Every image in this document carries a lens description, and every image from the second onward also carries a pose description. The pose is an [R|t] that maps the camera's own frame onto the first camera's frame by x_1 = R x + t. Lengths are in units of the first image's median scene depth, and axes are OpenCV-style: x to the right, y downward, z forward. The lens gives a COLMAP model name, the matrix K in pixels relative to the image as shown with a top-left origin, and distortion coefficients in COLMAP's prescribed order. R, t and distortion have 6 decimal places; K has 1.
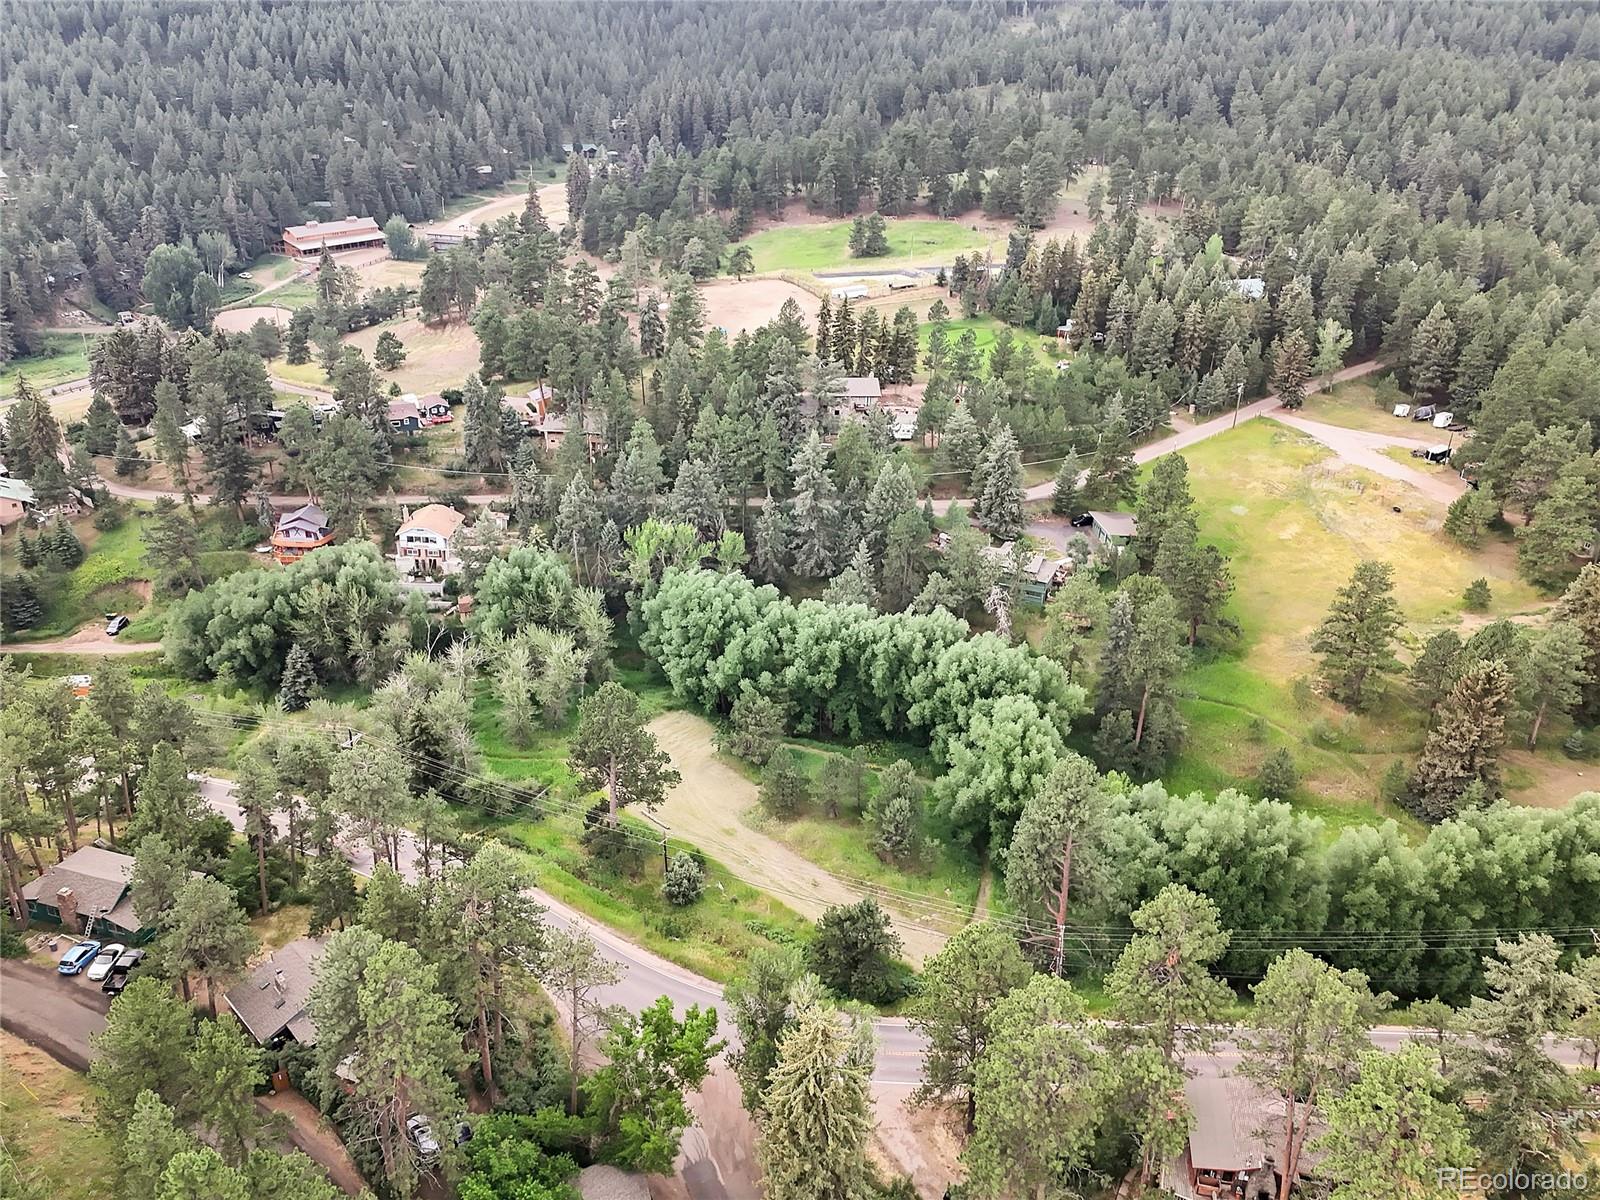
lens RADIAL K [[1221.1, 0, 808.6], [0, 1221.1, 608.0], [0, 0, 1]] dist [0.058073, -0.035673]
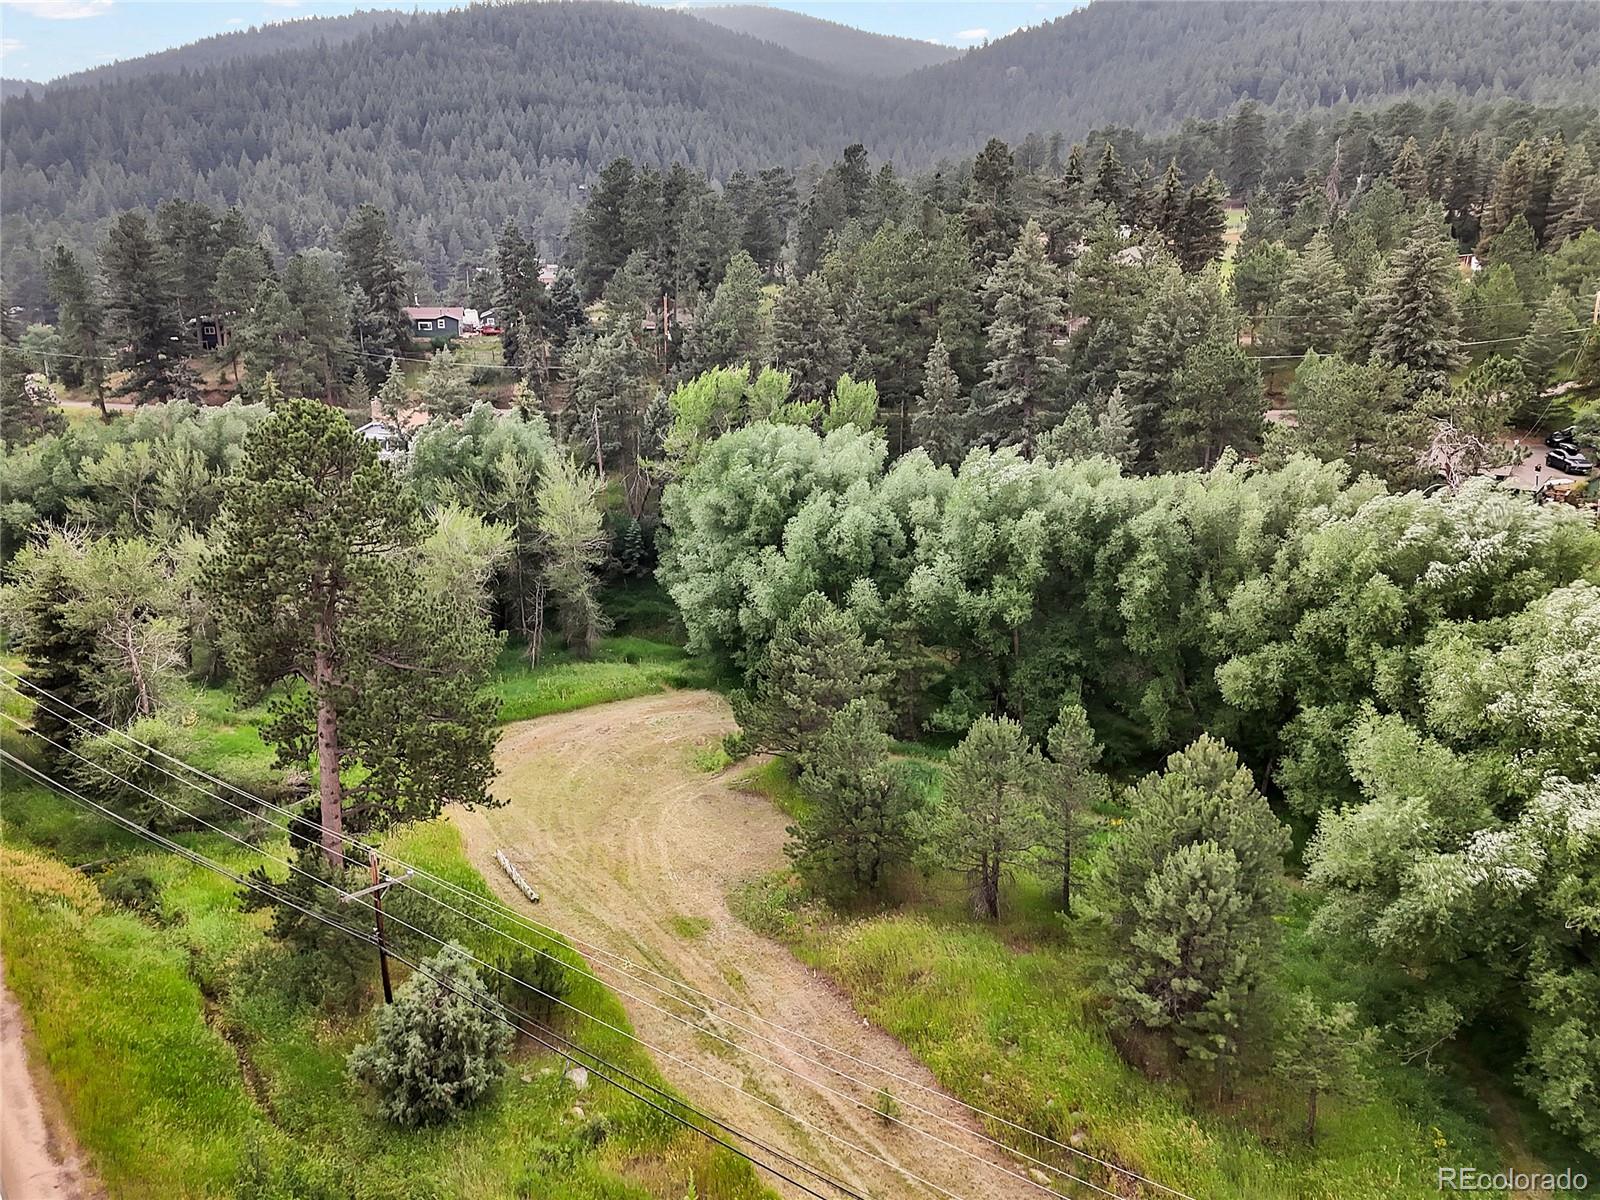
lens RADIAL K [[1221.1, 0, 795.3], [0, 1221.1, 593.4], [0, 0, 1]] dist [0.058073, -0.035673]
pose [[0.974213, 0.051248, -0.219735, 0.035413], [-0.087724, 0.983276, -0.159604, 0.128344], [0.207880, 0.174764, 0.962415, 0.583425]]
